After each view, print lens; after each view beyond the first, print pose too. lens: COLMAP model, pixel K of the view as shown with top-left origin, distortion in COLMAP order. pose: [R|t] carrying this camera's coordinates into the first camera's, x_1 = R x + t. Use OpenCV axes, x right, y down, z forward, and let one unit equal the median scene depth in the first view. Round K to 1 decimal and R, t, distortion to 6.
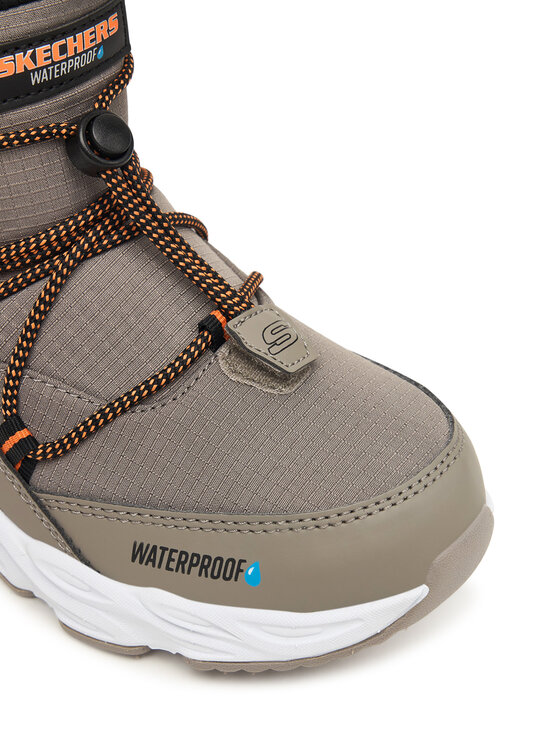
lens RADIAL K [[1329.8, 0, 279.5], [0, 1329.8, 373.7], [0, 0, 1]] dist [-0.024558, 0.000000]
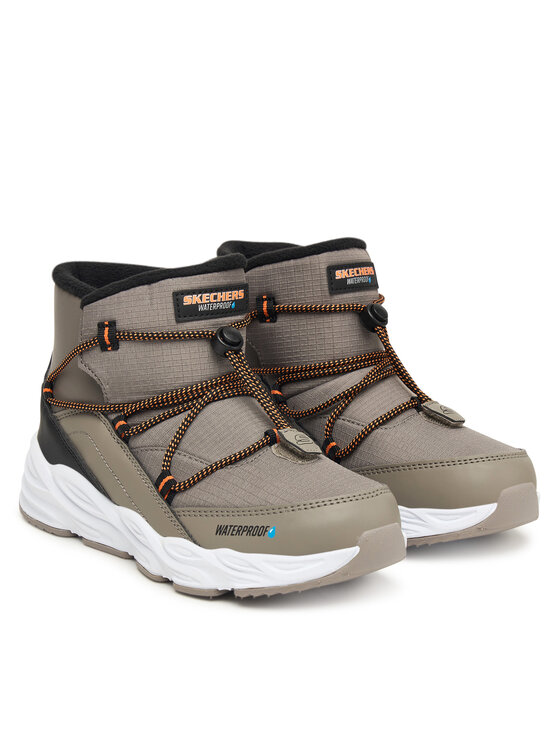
lens RADIAL K [[1860.2, 0, 279.8], [0, 1860.2, 372.4], [0, 0, 1]] dist [-0.152205, 0.000000]
pose [[0.983396, 0.053668, -0.173354, 0.447326], [-0.122180, 0.902125, -0.413814, 1.050790], [0.134178, 0.428124, 0.893704, -1.550196]]
